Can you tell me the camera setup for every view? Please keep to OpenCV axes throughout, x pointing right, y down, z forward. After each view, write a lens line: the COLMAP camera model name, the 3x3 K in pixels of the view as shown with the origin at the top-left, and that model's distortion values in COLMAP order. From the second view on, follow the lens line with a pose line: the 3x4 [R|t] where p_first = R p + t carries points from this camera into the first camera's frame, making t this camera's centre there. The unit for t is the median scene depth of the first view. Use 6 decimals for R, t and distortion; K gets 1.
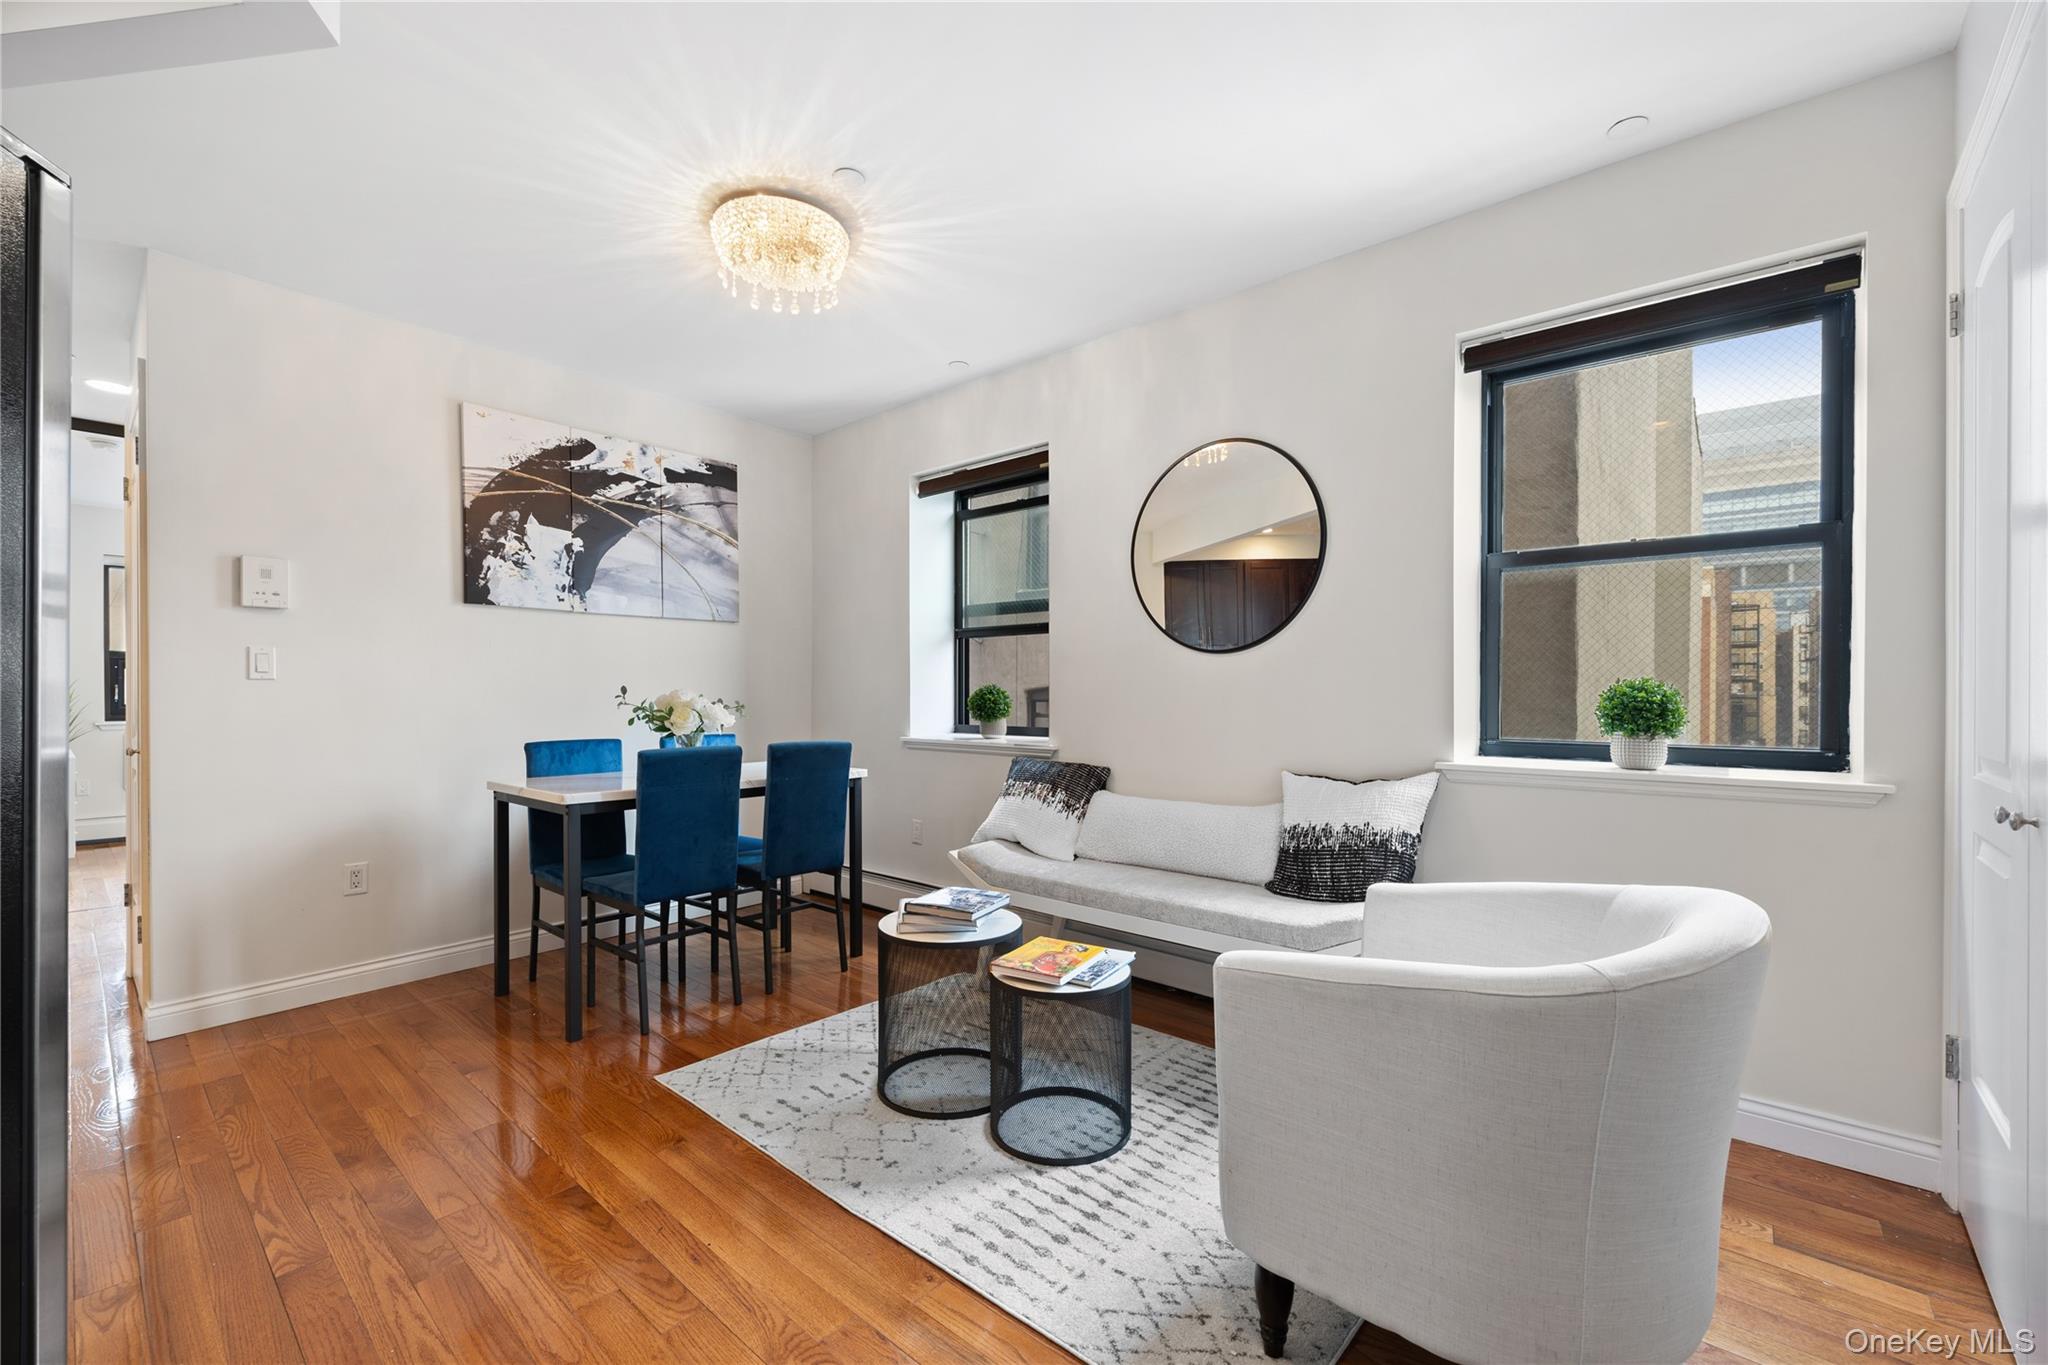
lens RADIAL K [[830.2, 0, 1033.0], [0, 830.2, 695.3], [0, 0, 1]] dist [-0.000863, -0.001197]
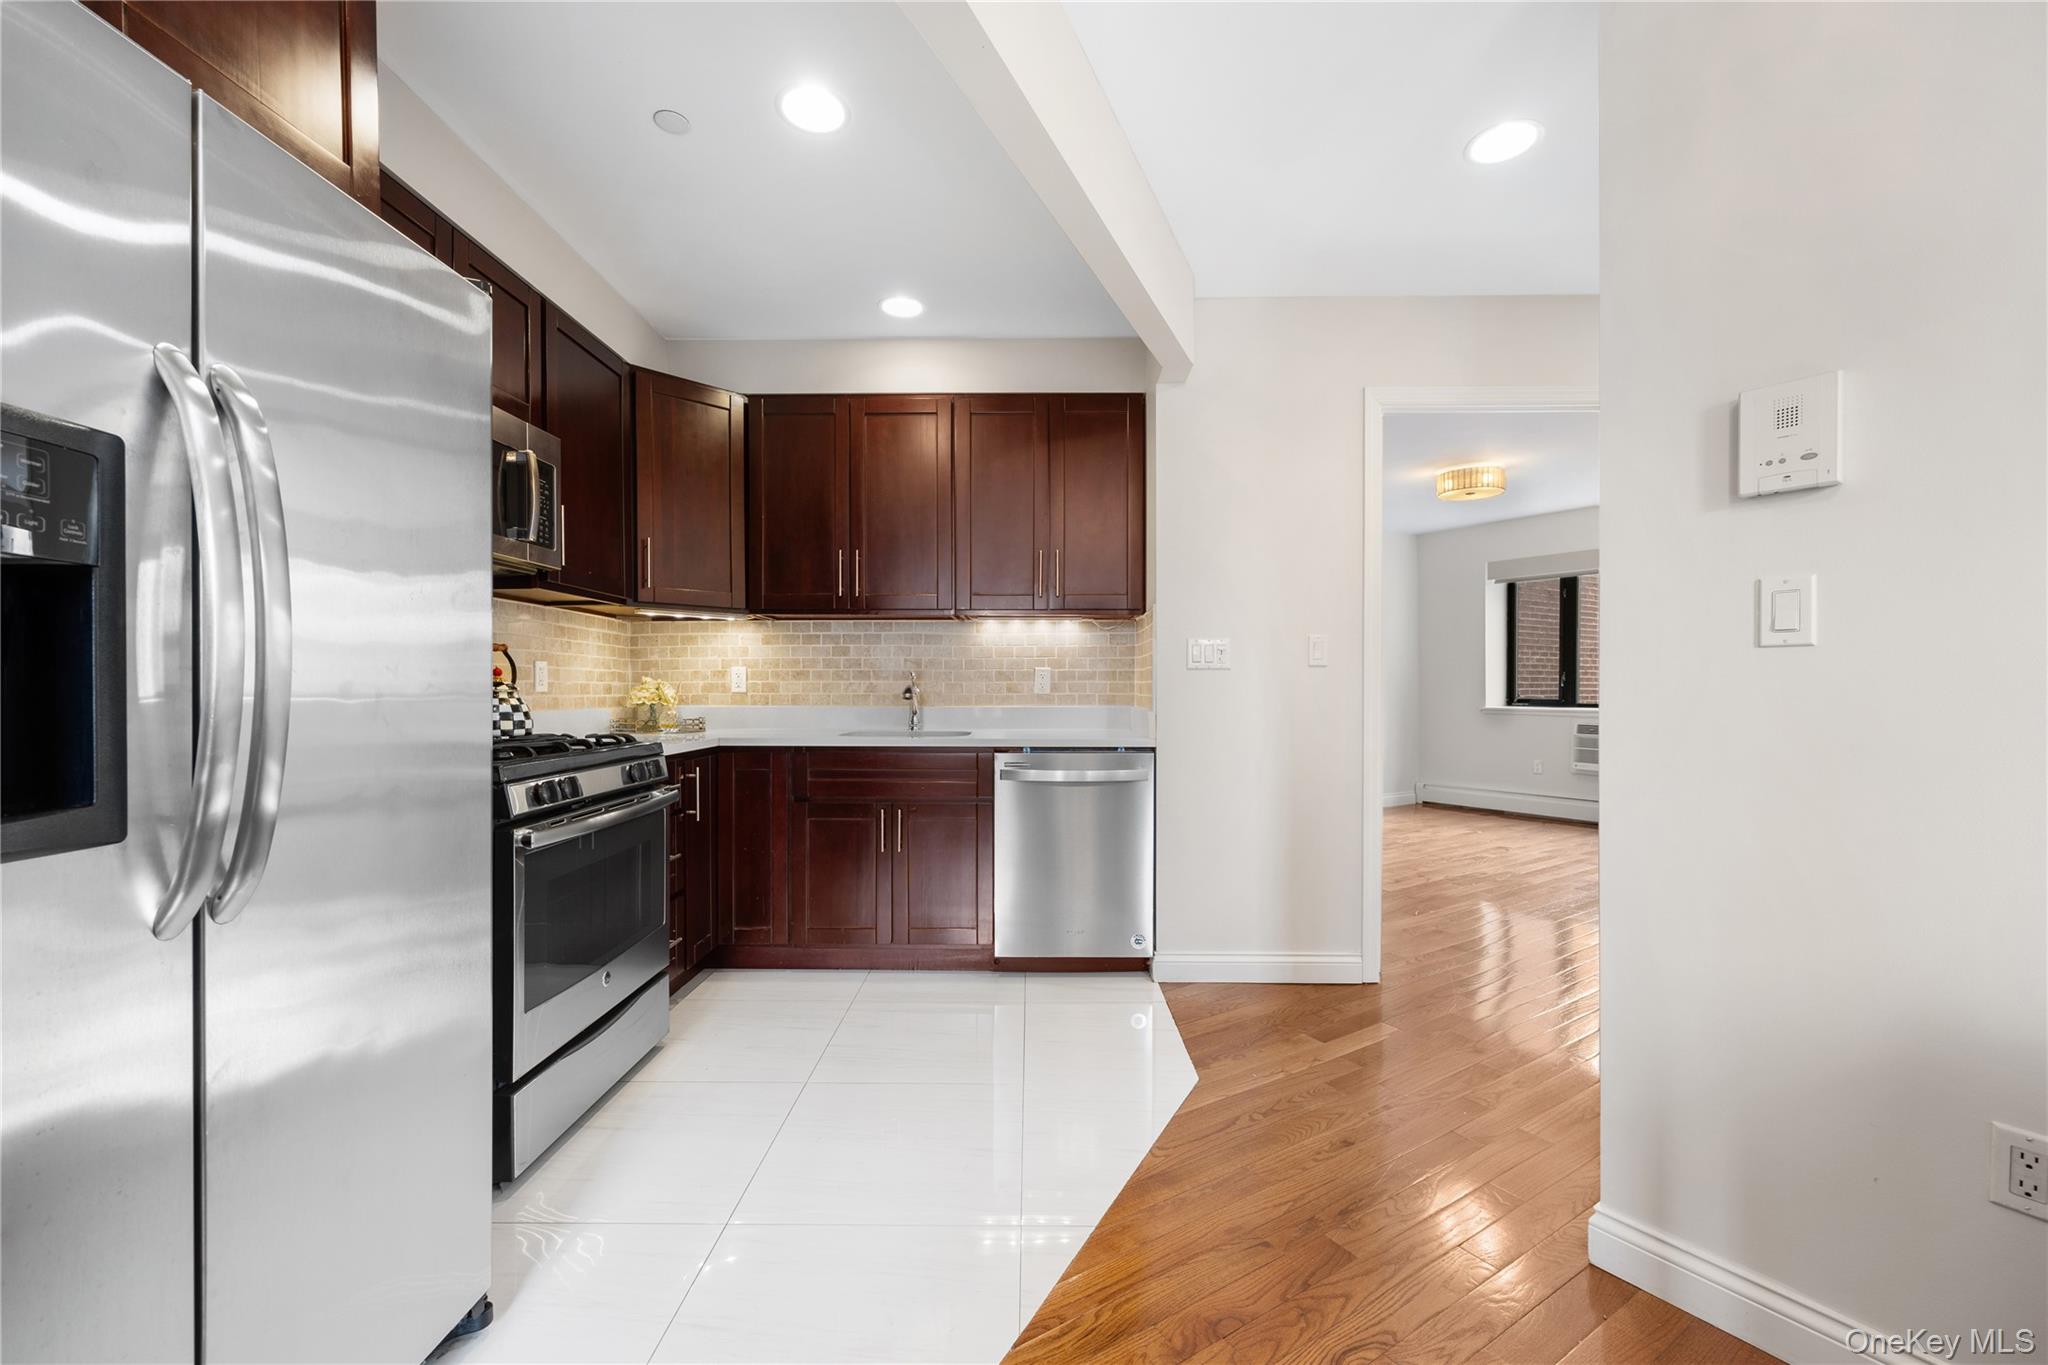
lens RADIAL K [[830.2, 0, 1025.1], [0, 830.2, 696.1], [0, 0, 1]] dist [-0.000863, -0.001197]
pose [[-0.280333, 0.014852, -0.959788, -0.285516], [0.005198, 0.999889, 0.013954, 0.000139], [0.959889, -0.001077, -0.280379, 0.570739]]
